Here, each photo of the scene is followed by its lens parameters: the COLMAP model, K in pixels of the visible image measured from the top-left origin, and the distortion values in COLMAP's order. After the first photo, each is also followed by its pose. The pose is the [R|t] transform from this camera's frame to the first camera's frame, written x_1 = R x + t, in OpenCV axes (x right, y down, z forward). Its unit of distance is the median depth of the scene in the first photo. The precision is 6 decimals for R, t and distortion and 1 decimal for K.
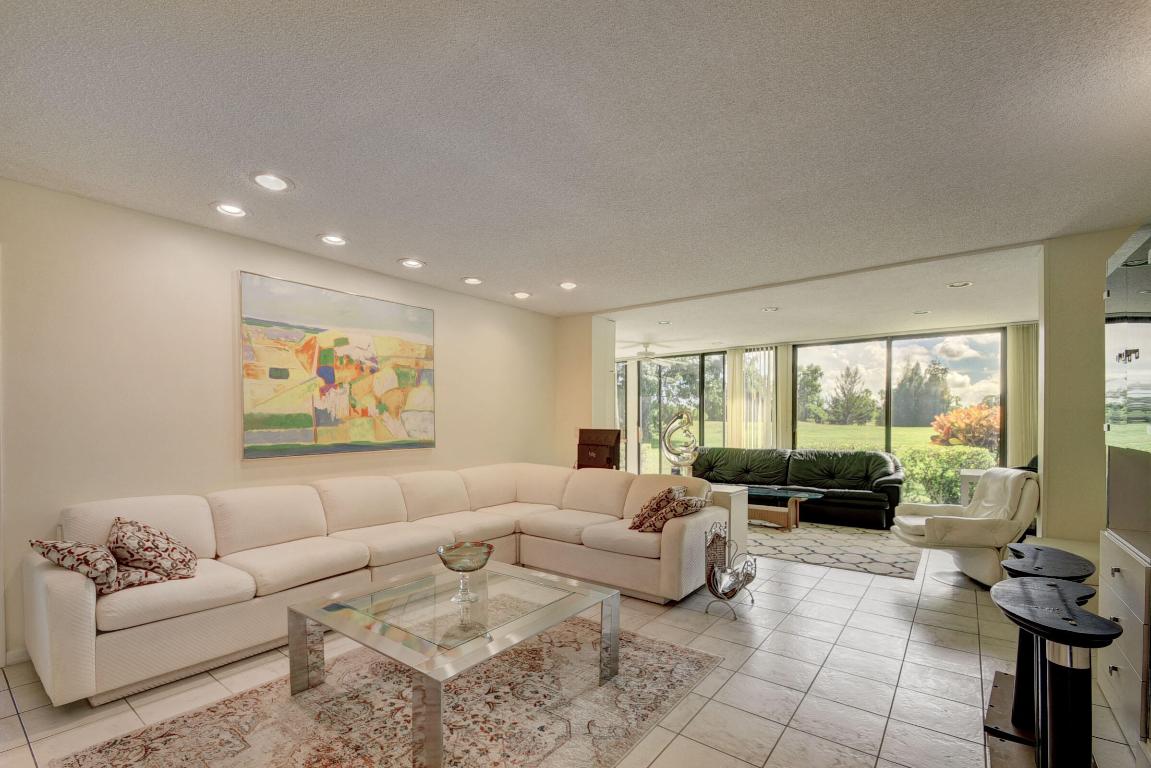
lens RADIAL K [[511.0, 0, 561.2], [0, 511.0, 420.4], [0, 0, 1]] dist [-0.005932, -0.009172]
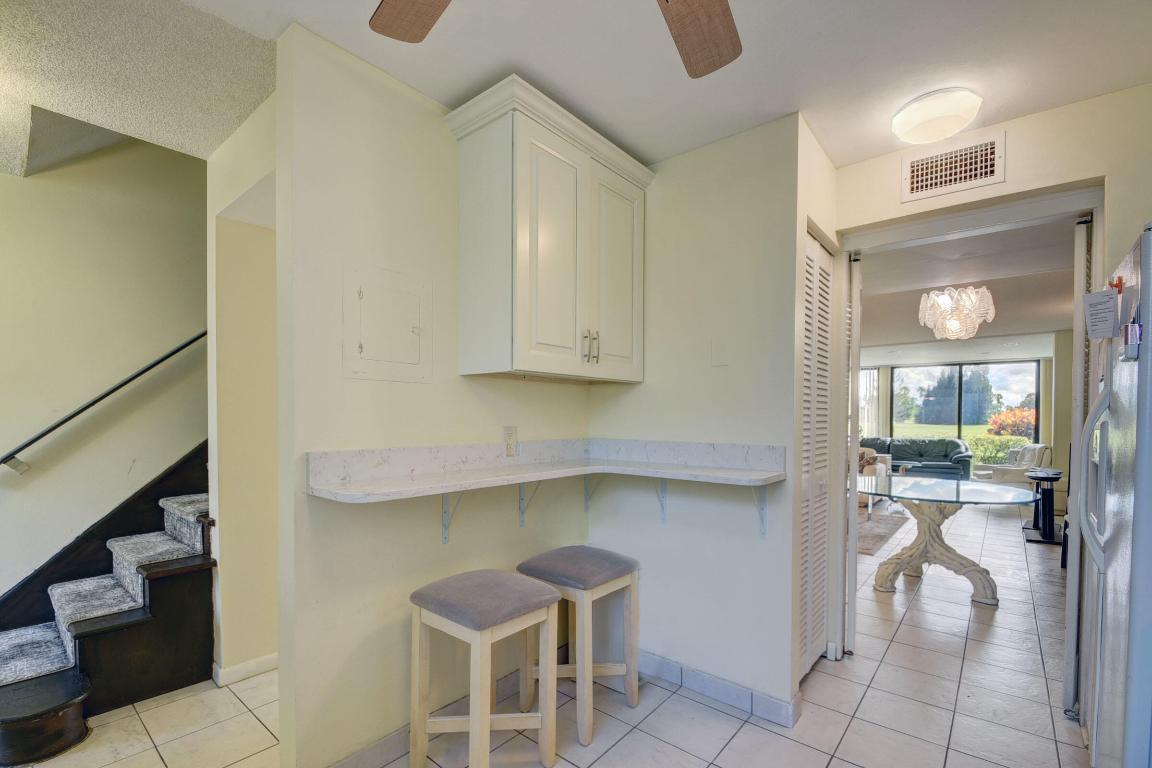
lens RADIAL K [[511.4, 0, 565.4], [0, 511.4, 422.4], [0, 0, 1]] dist [-0.005932, -0.009172]
pose [[0.999007, 0.003237, -0.044428, -0.454834], [-0.002783, 0.999943, 0.010287, -0.001053], [0.044458, -0.010153, 0.998960, -0.553154]]
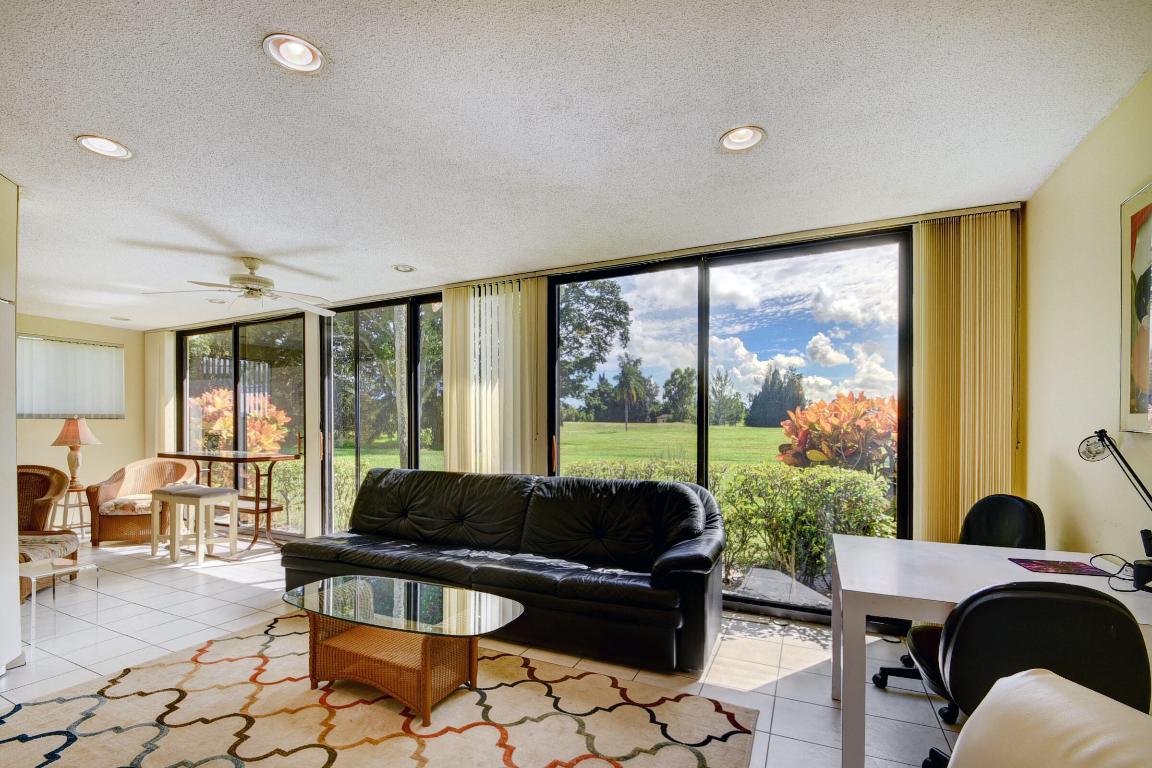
lens RADIAL K [[511.4, 0, 570.2], [0, 511.4, 424.5], [0, 0, 1]] dist [-0.005932, -0.009172]
pose [[0.975151, -0.002591, 0.221525, 0.386754], [0.001225, 0.999979, 0.006302, 0.001686], [-0.221536, -0.005874, 0.975134, 0.510598]]
